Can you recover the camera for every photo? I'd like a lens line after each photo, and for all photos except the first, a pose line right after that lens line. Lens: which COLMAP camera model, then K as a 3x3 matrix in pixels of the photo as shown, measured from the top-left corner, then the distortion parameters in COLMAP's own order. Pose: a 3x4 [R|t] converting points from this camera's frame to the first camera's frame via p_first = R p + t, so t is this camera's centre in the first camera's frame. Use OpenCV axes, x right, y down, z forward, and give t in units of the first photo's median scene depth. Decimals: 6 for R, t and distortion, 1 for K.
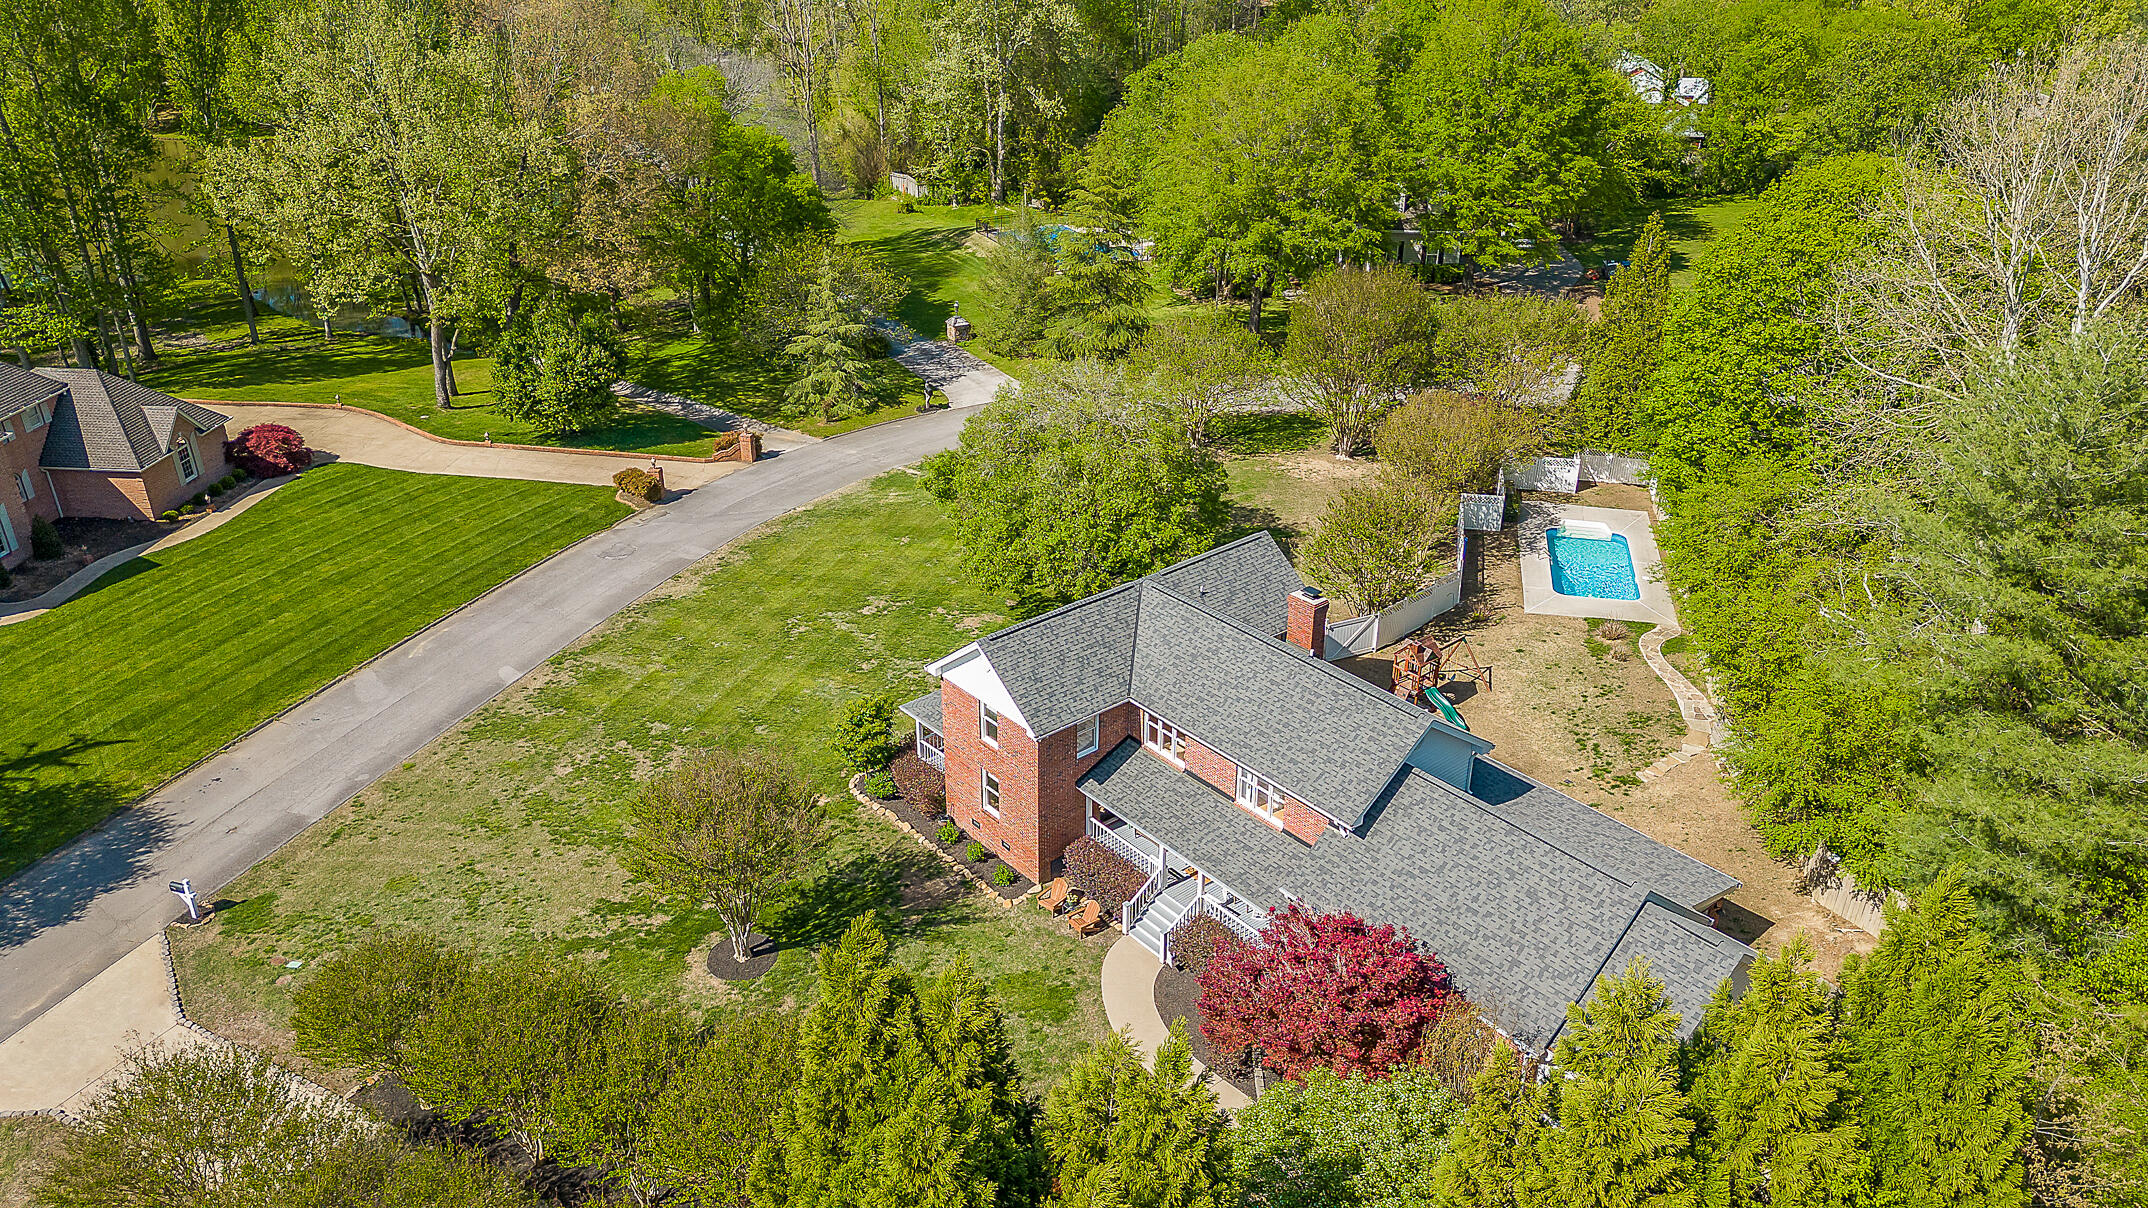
lens RADIAL K [[1443.4, 0, 1074.0], [0, 1443.4, 604.0], [0, 0, 1]] dist [0.003913, -0.001274]
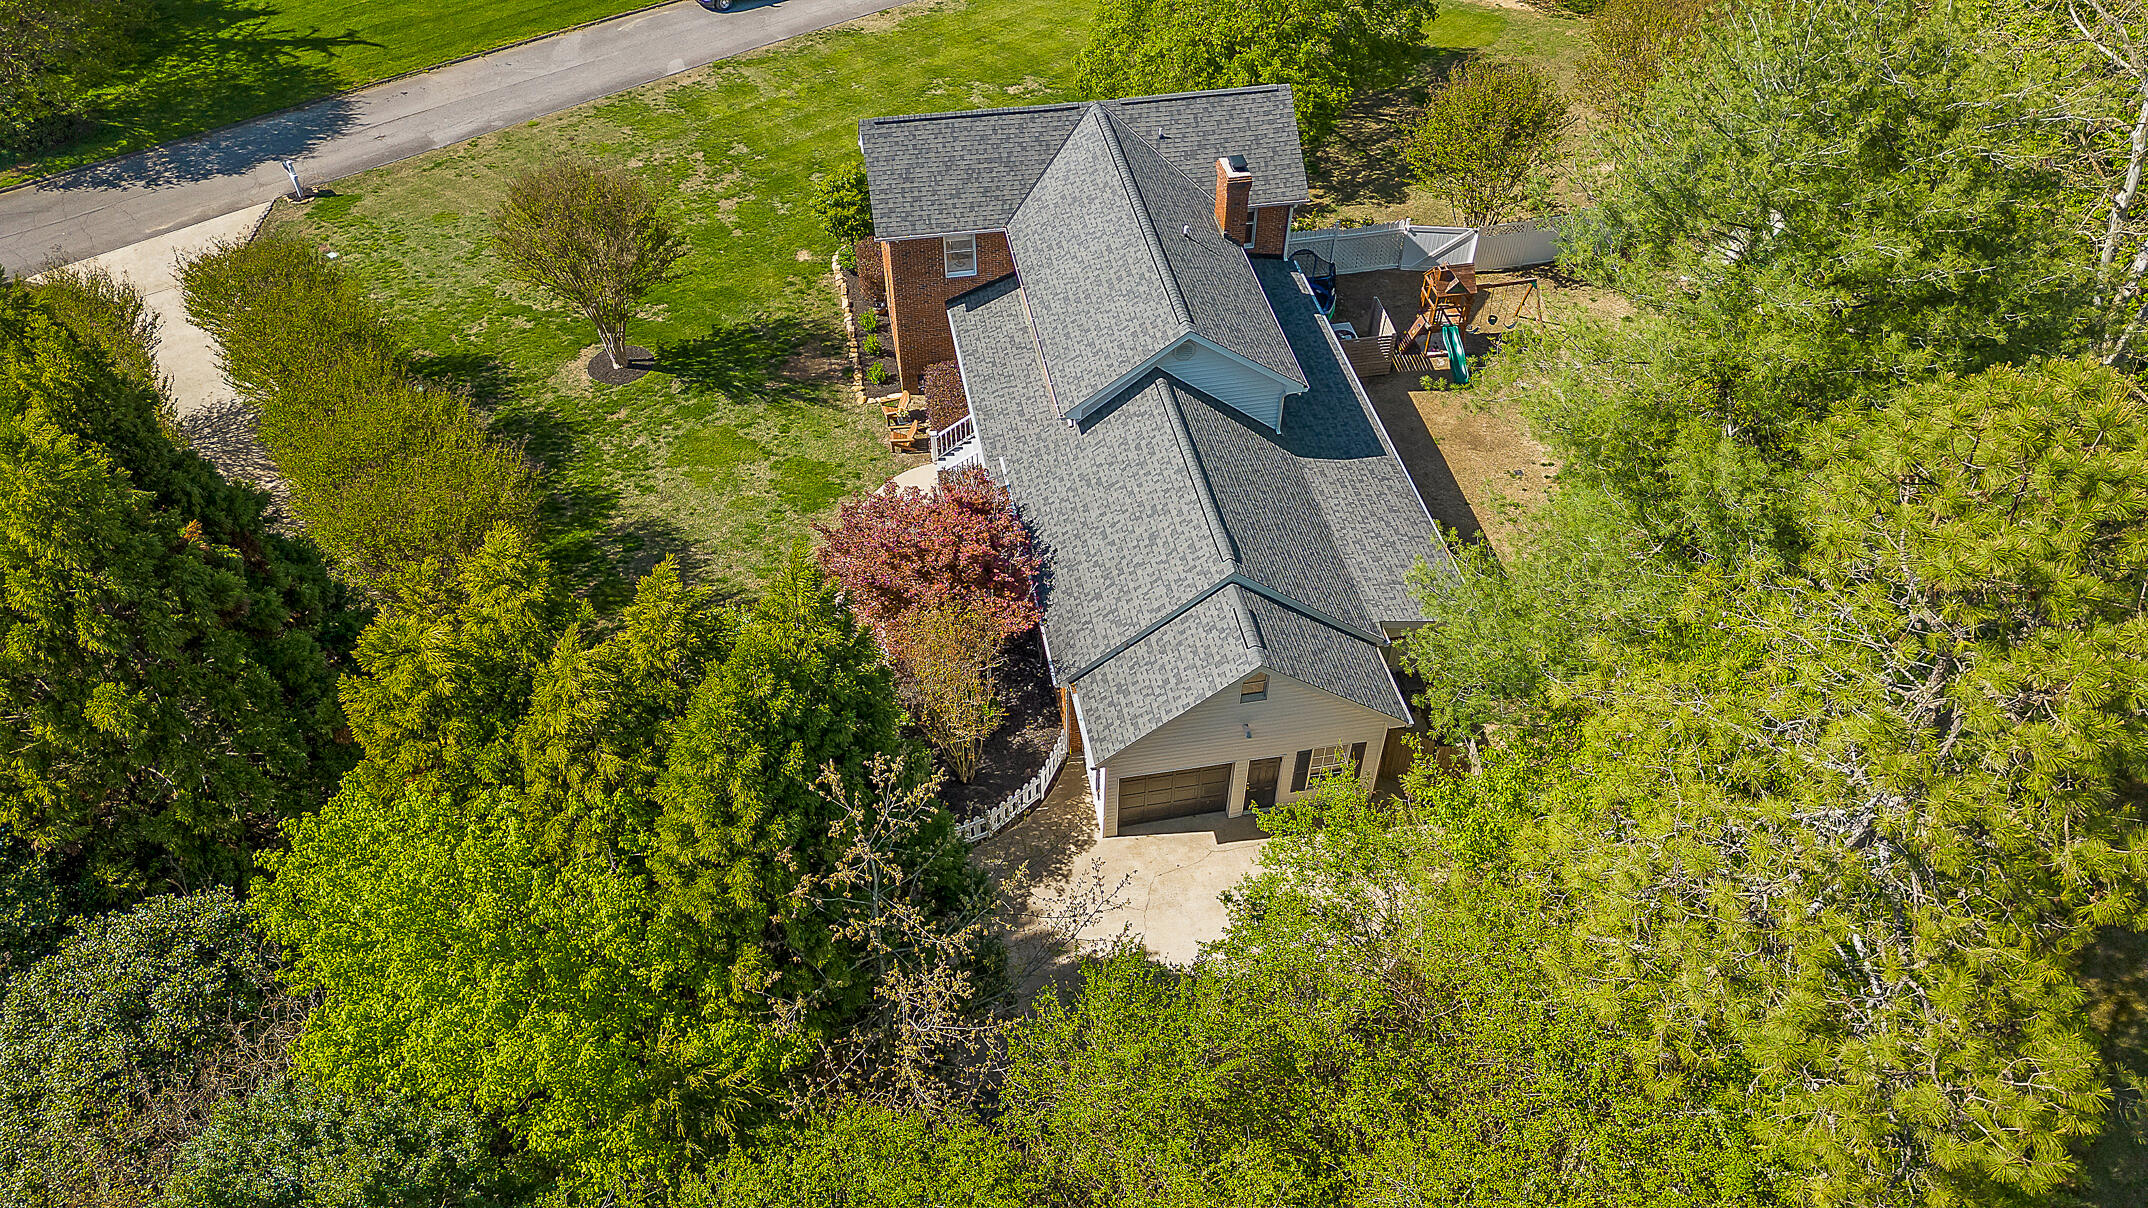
lens RADIAL K [[1443.4, 0, 1074.0], [0, 1443.4, 604.0], [0, 0, 1]] dist [0.003913, -0.001274]
pose [[0.859737, 0.364211, -0.358054, 0.467834], [-0.230898, 0.902490, 0.363591, -0.059135], [0.455564, -0.229919, 0.859999, 0.169003]]
